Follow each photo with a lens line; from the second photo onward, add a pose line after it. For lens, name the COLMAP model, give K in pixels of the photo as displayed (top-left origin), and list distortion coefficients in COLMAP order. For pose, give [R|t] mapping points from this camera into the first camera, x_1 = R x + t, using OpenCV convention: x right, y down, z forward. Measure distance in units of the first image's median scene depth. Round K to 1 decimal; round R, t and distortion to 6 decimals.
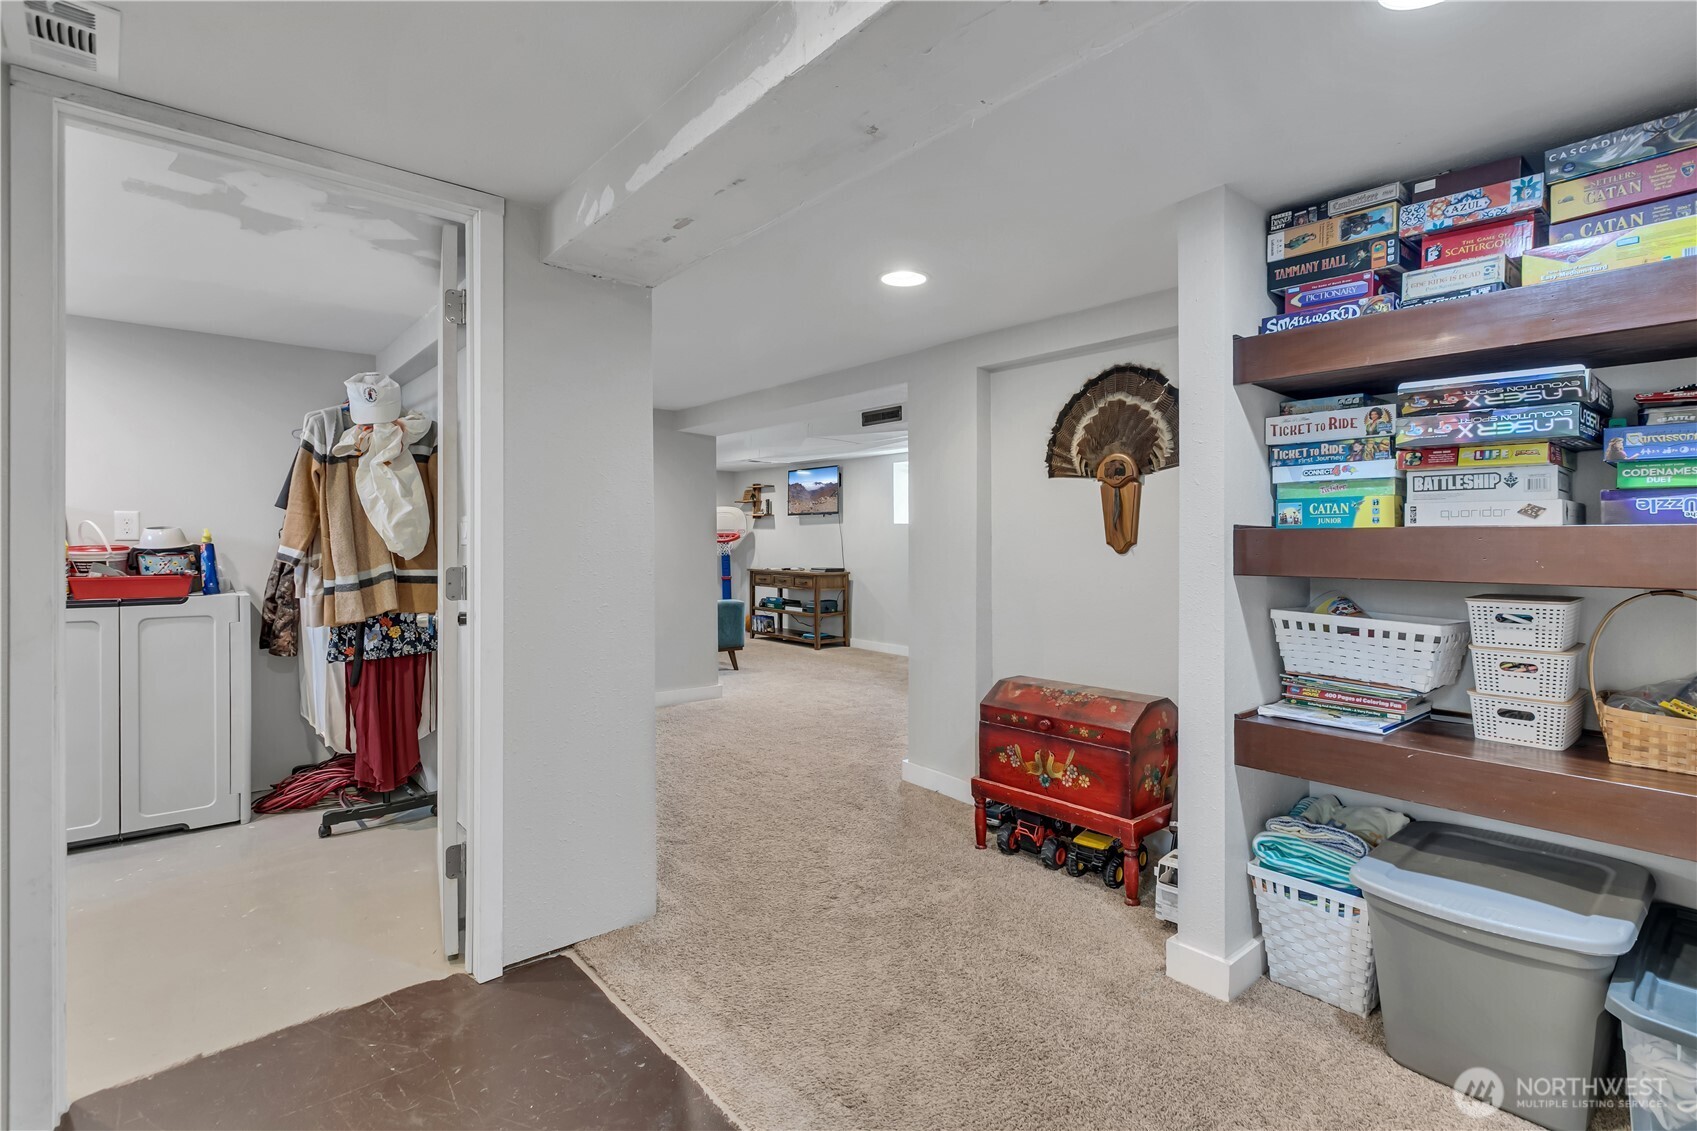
lens RADIAL K [[794.9, 0, 853.7], [0, 794.9, 543.8], [0, 0, 1]] dist [0.000602, 0.000176]
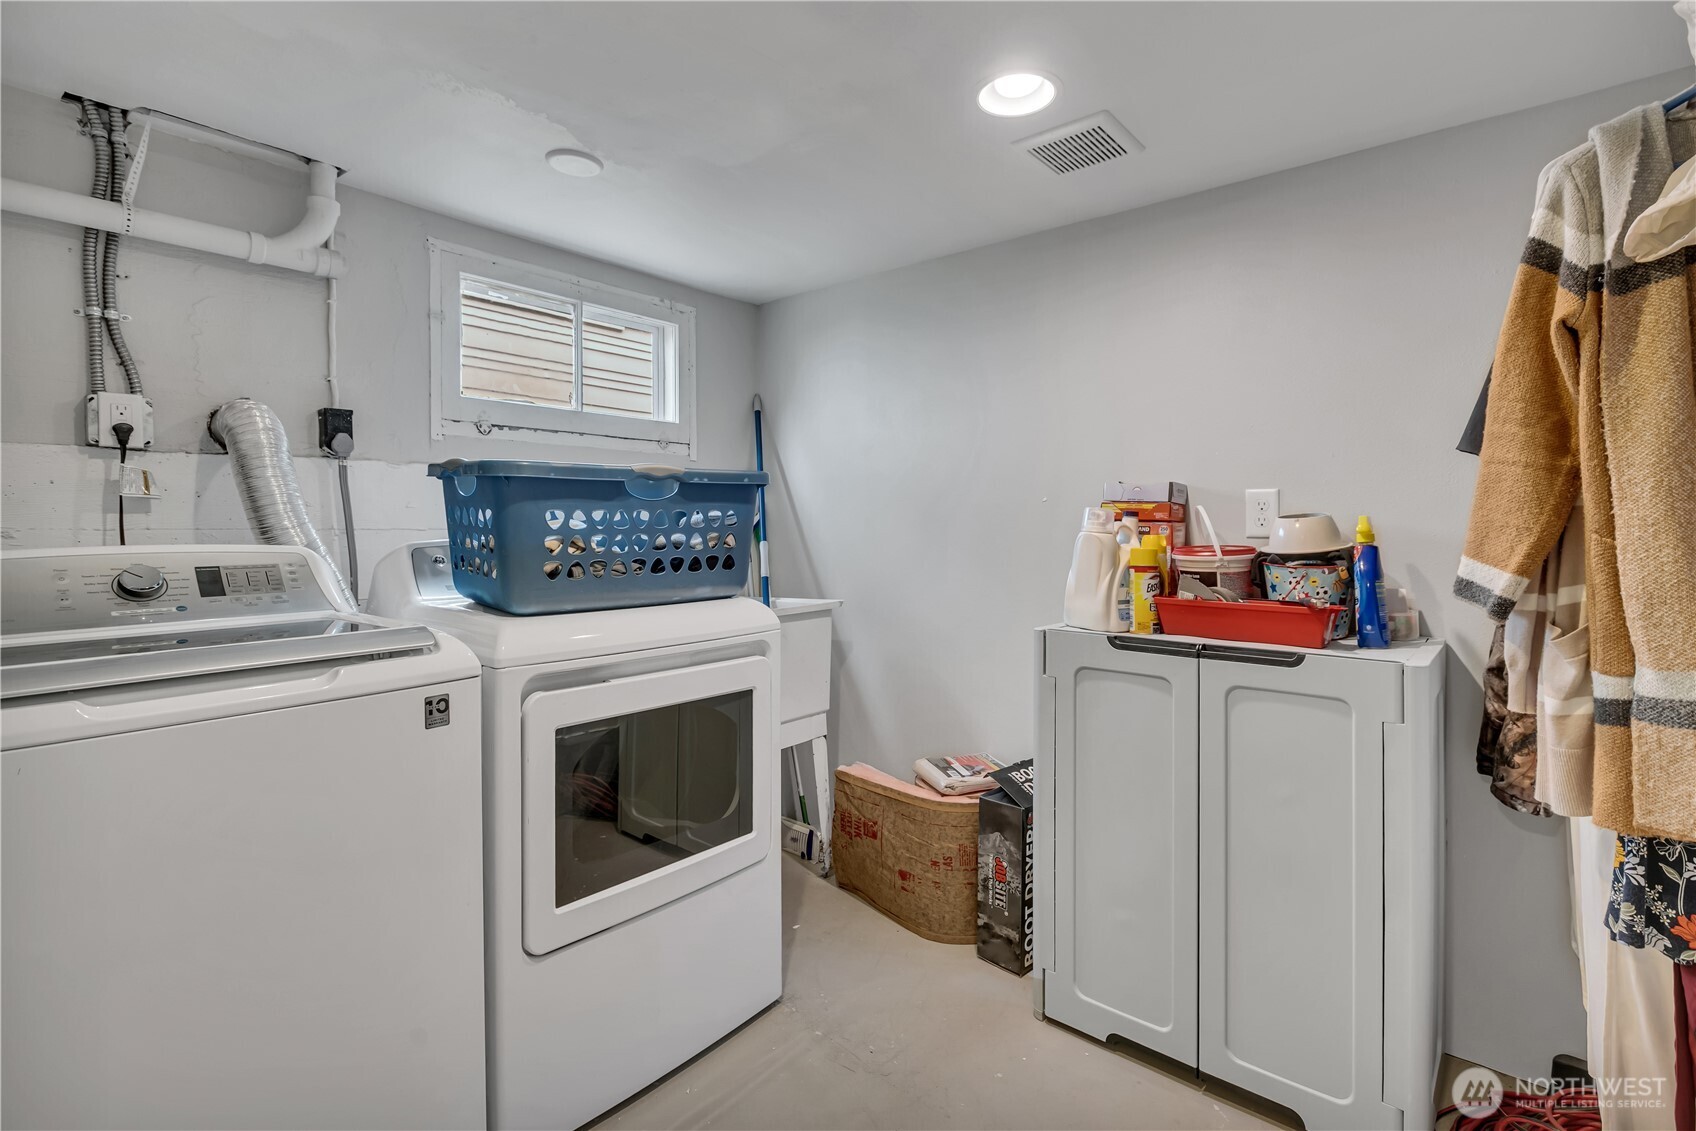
lens RADIAL K [[798.1, 0, 858.8], [0, 798.1, 531.7], [0, 0, 1]] dist [-0.002941, -0.001144]
pose [[0.161246, -0.000311, -0.986914, -0.280103], [-0.006807, 0.999976, -0.001427, -0.004577], [0.986891, 0.006948, 0.161240, 0.459322]]
